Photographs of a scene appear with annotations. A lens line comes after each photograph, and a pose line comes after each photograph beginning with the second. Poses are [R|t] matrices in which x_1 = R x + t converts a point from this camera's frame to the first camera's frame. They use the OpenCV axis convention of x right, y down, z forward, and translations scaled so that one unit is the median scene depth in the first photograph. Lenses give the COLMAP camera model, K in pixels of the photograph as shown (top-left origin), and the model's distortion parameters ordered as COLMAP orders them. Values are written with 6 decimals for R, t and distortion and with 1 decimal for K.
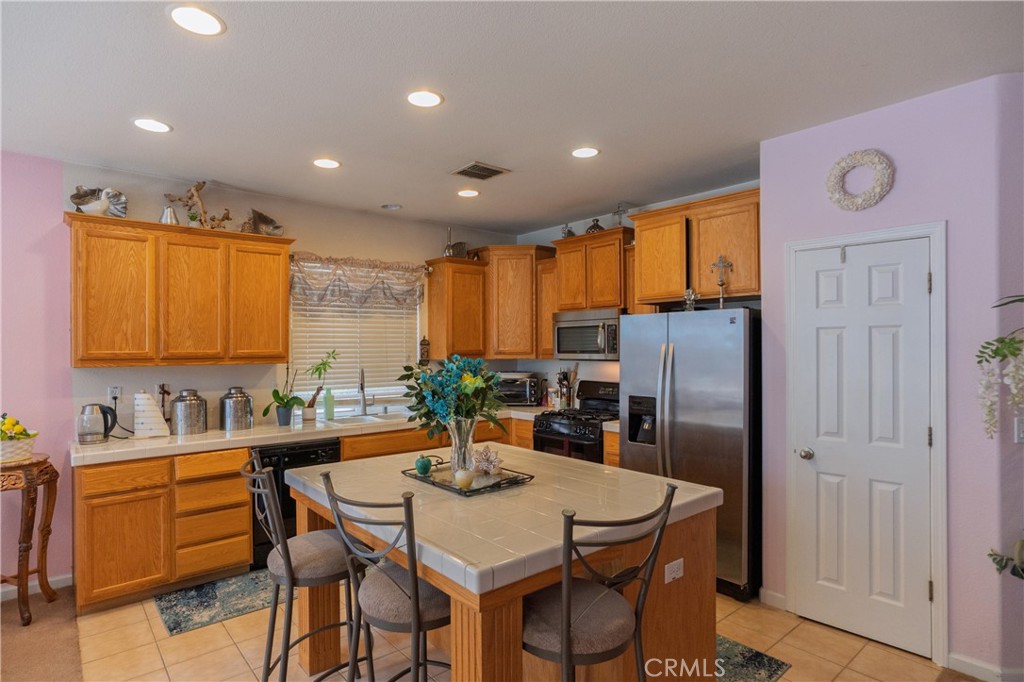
lens RADIAL K [[558.8, 0, 509.8], [0, 558.8, 343.6], [0, 0, 1]] dist [-0.022260, 0.010918]
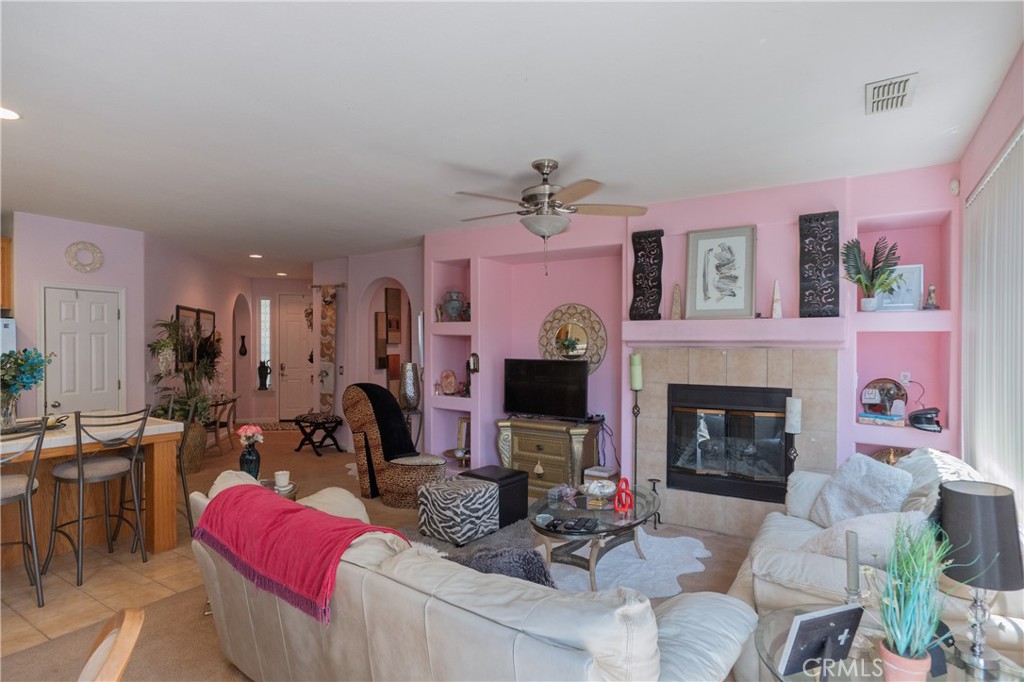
lens RADIAL K [[558.8, 0, 511.7], [0, 558.8, 342.9], [0, 0, 1]] dist [-0.022260, 0.010918]
pose [[-0.313262, 0.000656, 0.949666, -0.965504], [-0.005541, 0.999981, -0.002519, -0.000260], [-0.949651, -0.006051, -0.313253, 0.117810]]
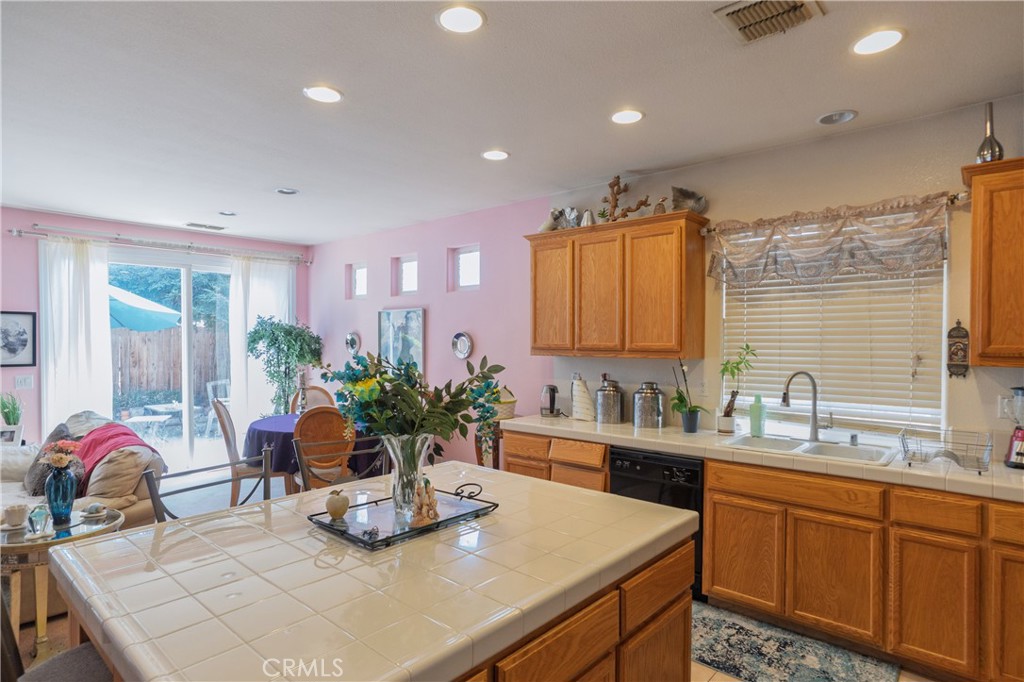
lens RADIAL K [[558.8, 0, 513.0], [0, 558.8, 343.3], [0, 0, 1]] dist [-0.022260, 0.010918]
pose [[0.161590, 0.010997, -0.986797, 0.342316], [0.002990, 0.999928, 0.011633, 0.000718], [0.986854, -0.004830, 0.161545, 0.521959]]
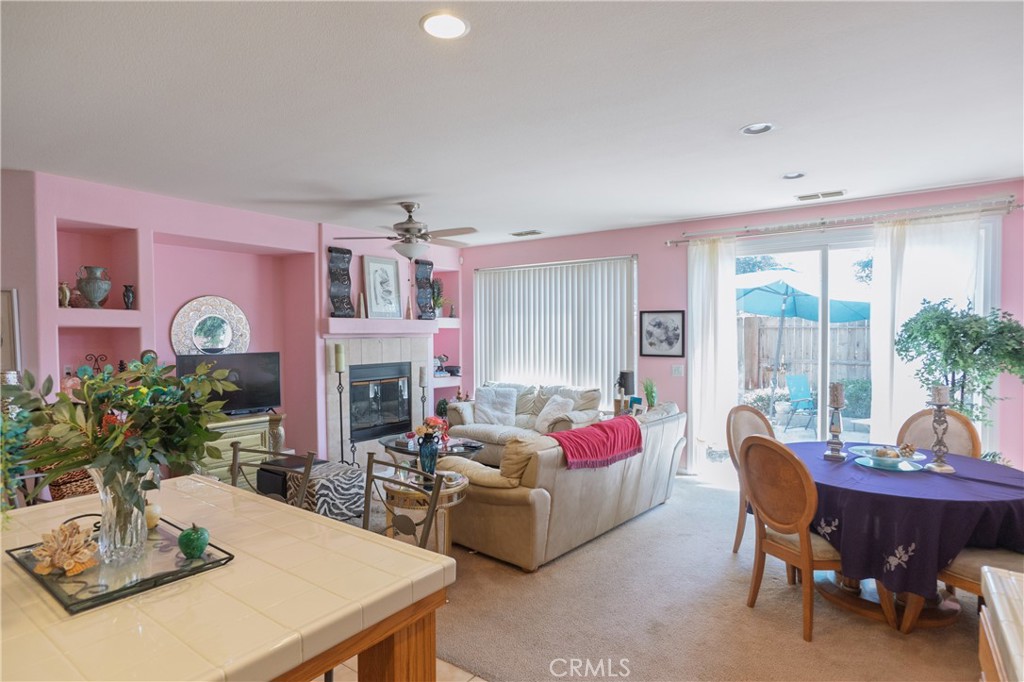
lens RADIAL K [[558.8, 0, 515.5], [0, 558.8, 341.6], [0, 0, 1]] dist [-0.022260, 0.010918]
pose [[-0.962215, 0.014405, -0.271908, -0.175458], [0.011970, 0.999872, 0.010613, 0.001981], [0.272026, 0.006957, -0.962265, 0.873679]]
